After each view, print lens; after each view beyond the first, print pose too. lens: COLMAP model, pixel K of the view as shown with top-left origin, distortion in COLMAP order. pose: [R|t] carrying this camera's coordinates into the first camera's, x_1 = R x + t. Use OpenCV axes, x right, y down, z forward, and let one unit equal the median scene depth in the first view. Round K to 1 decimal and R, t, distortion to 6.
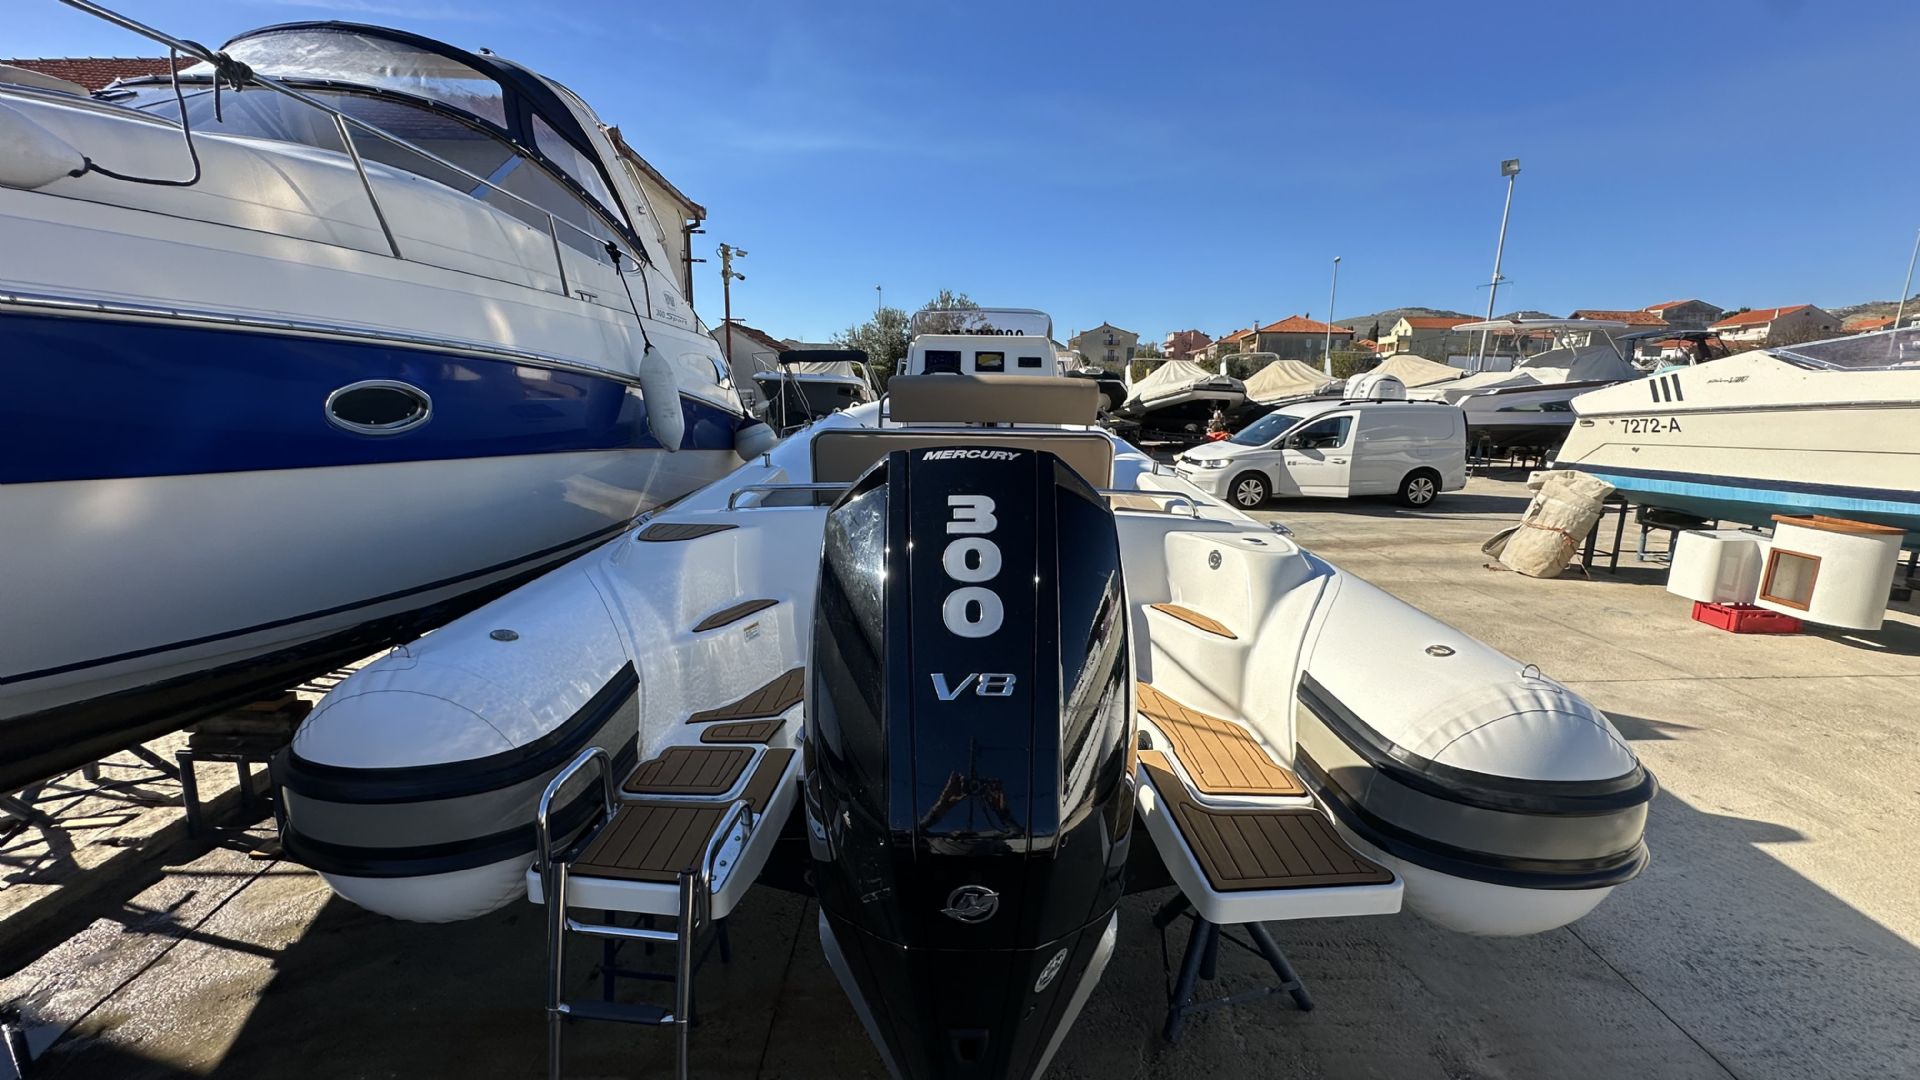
lens RADIAL K [[768.7, 0, 959.2], [0, 768.7, 545.1], [0, 0, 1]] dist [-0.005162, 0.001831]
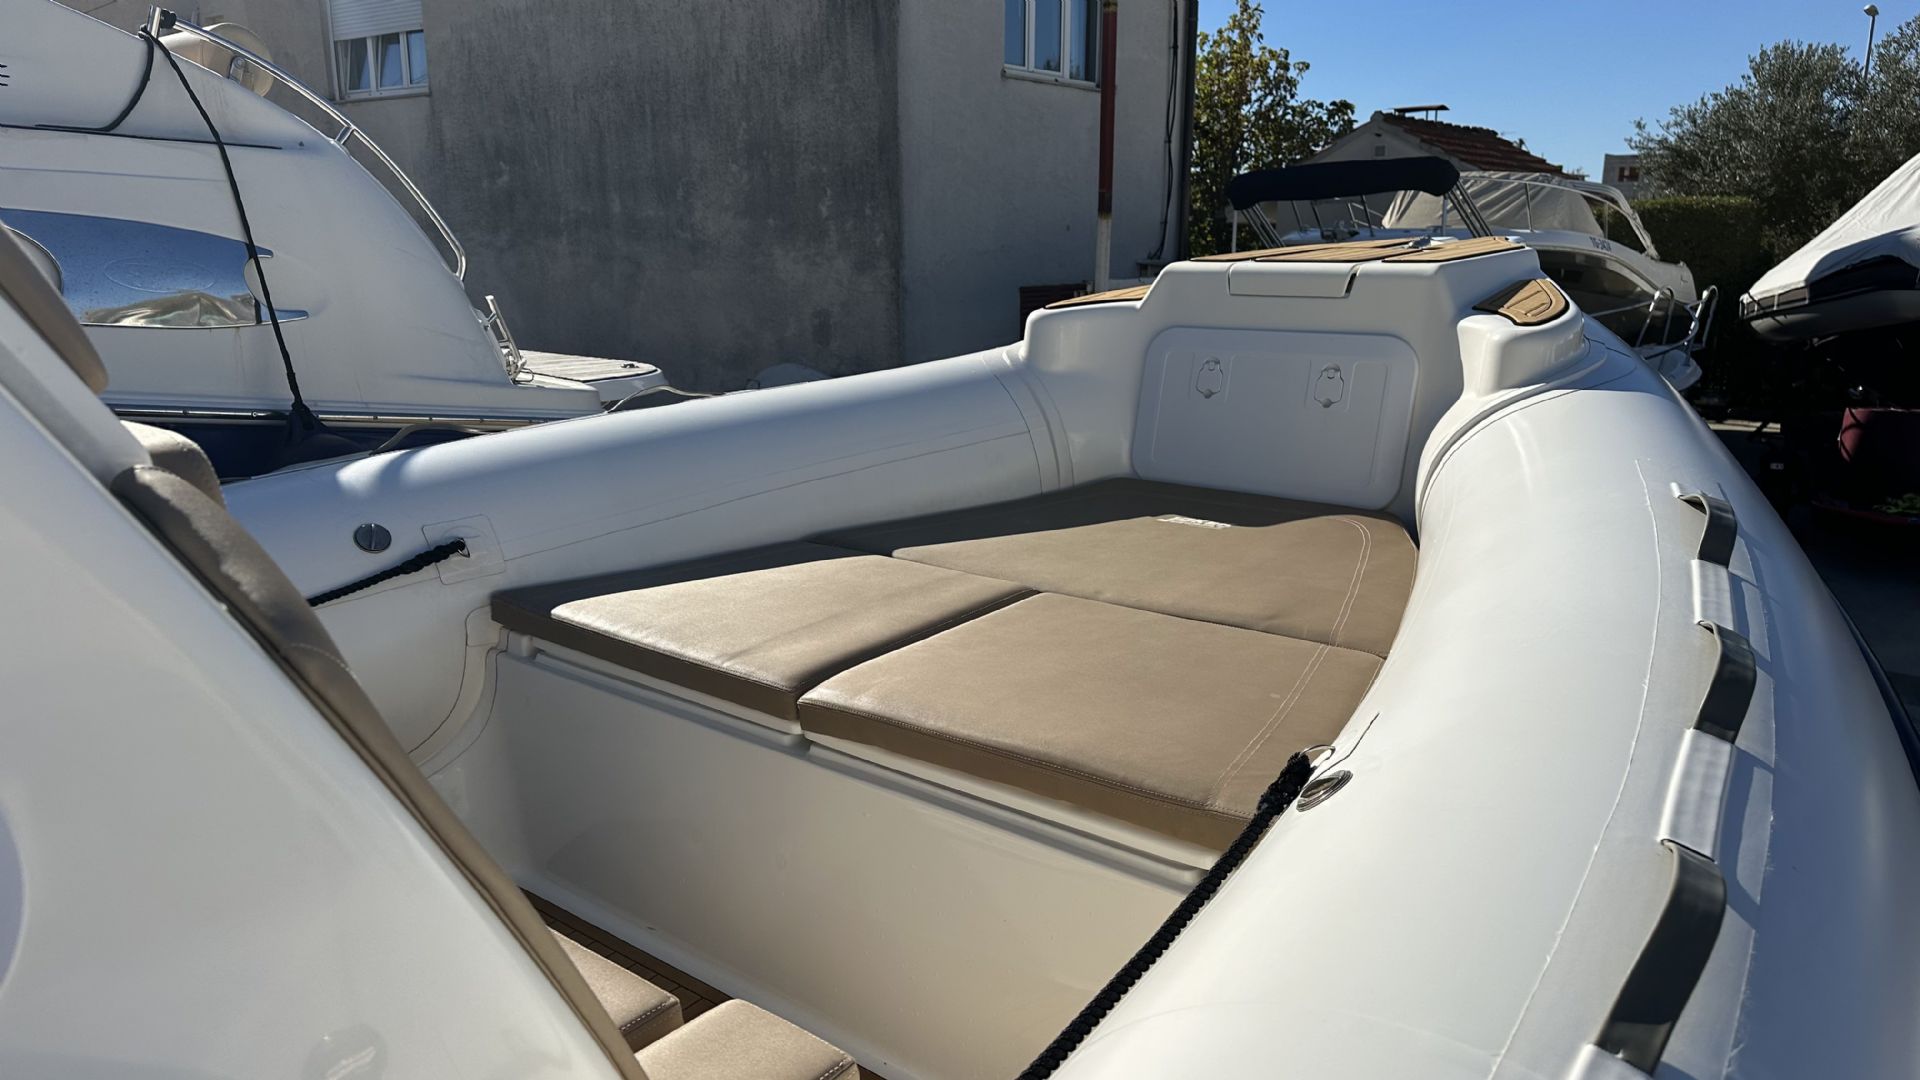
lens RADIAL K [[1354.6, 0, 954.9], [0, 1354.6, 541.2], [0, 0, 1]] dist [0.061807, -0.069527]
pose [[0.763526, 0.121376, -0.634268, 0.078424], [-0.115478, 0.992009, 0.050823, -0.073189], [0.635368, 0.034439, 0.771441, 0.321303]]
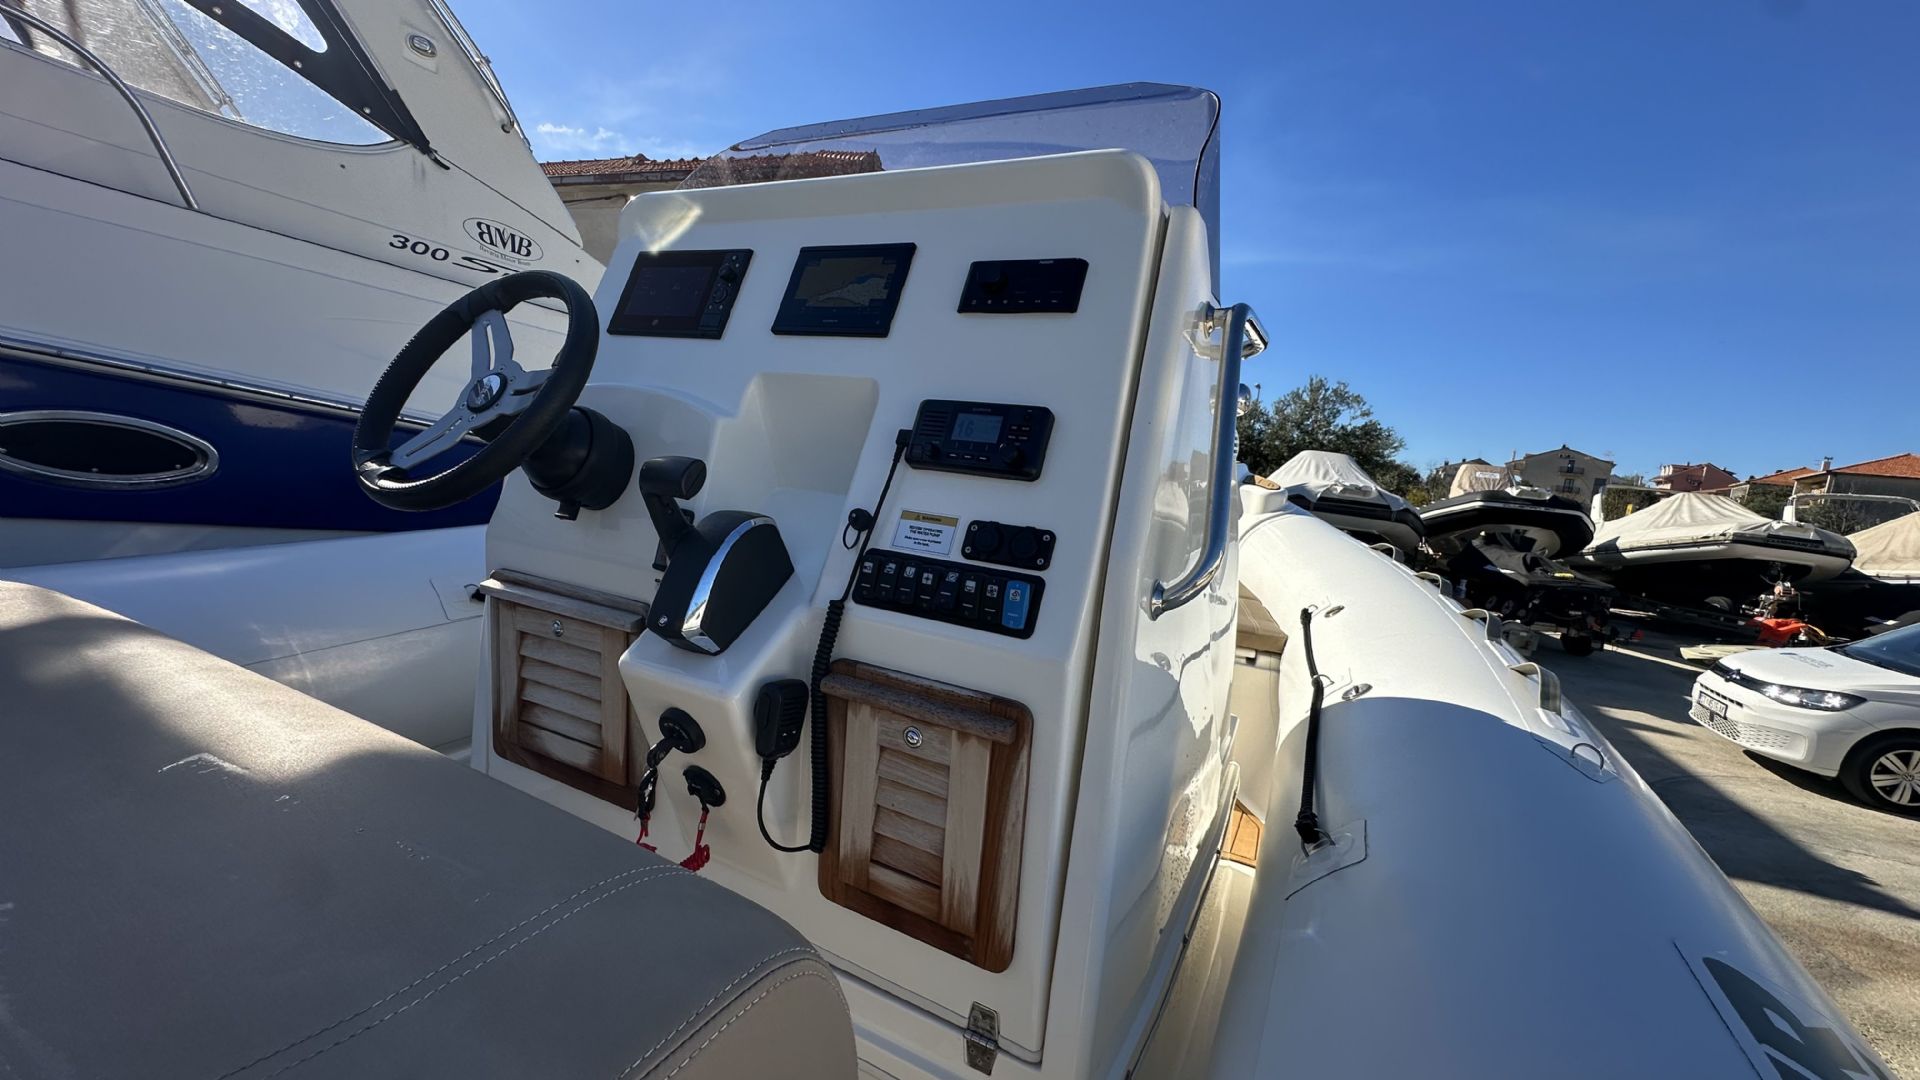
lens RADIAL K [[768.7, 0, 960.8], [0, 768.7, 547.6], [0, 0, 1]] dist [-0.005162, 0.001831]
pose [[0.883939, 0.128983, -0.449461, 0.050770], [-0.183148, 0.979907, -0.078985, -0.048436], [0.430242, 0.152136, 0.889801, 0.253414]]
